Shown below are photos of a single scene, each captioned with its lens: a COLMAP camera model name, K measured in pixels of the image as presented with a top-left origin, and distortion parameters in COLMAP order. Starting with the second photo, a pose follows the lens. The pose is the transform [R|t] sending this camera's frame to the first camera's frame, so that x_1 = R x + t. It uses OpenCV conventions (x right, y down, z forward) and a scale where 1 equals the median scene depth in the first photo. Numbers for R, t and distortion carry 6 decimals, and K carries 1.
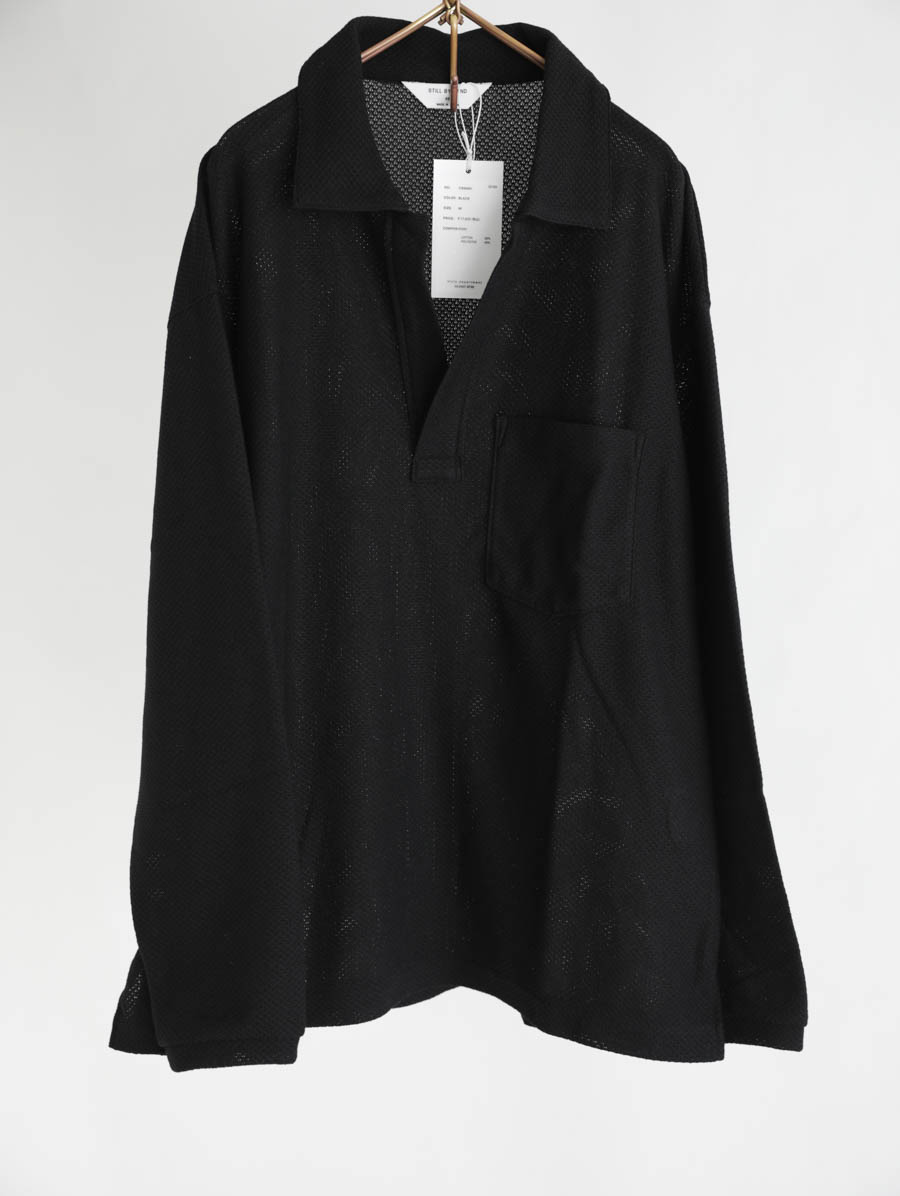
lens RADIAL K [[1687.2, 0, 438.9], [0, 1687.2, 595.3], [0, 0, 1]] dist [0.100724, 0.000000]
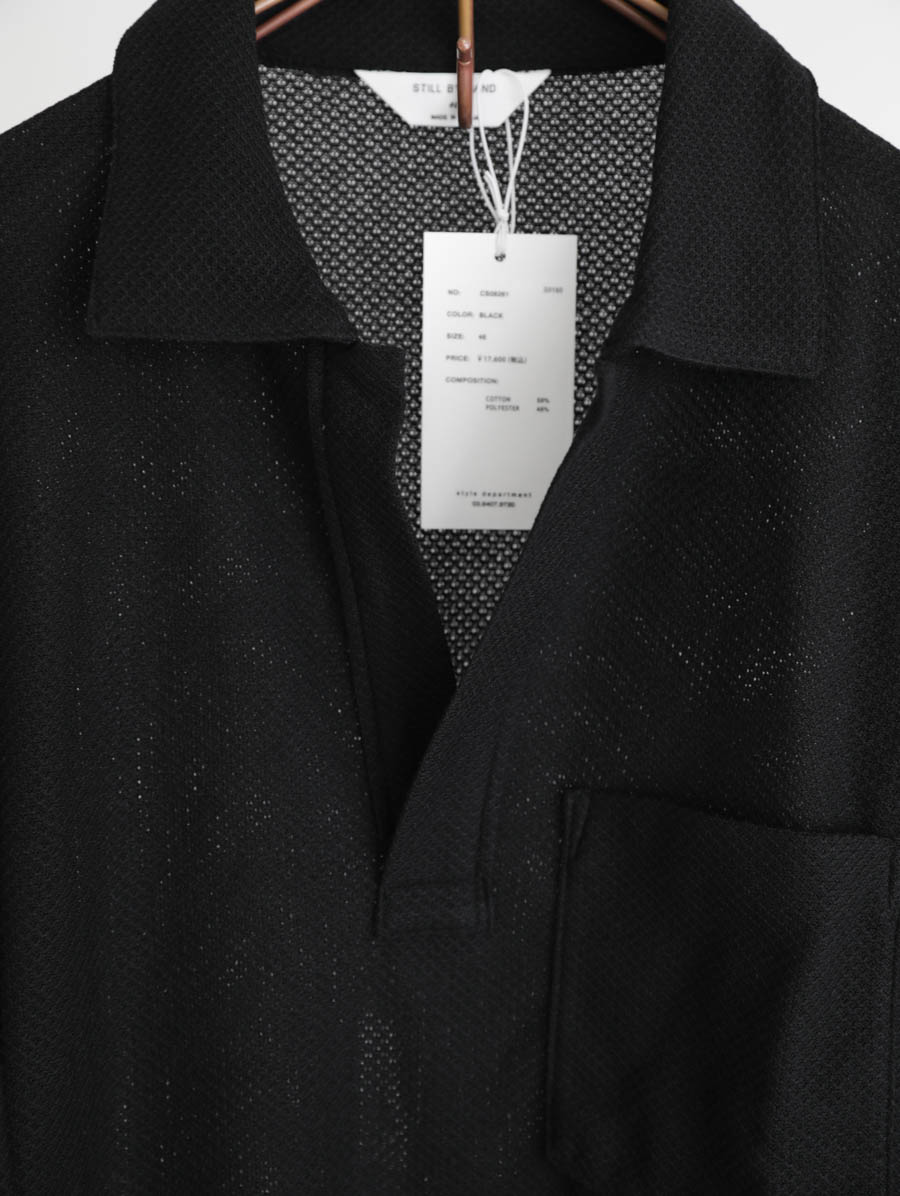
lens RADIAL K [[1687.2, 0, 456.4], [0, 1687.2, 601.2], [0, 0, 1]] dist [0.100724, 0.000000]
pose [[0.999508, -0.004986, -0.030950, 0.019253], [0.002226, 0.996066, -0.088585, -0.116550], [0.031270, 0.088473, 0.995588, 0.551159]]
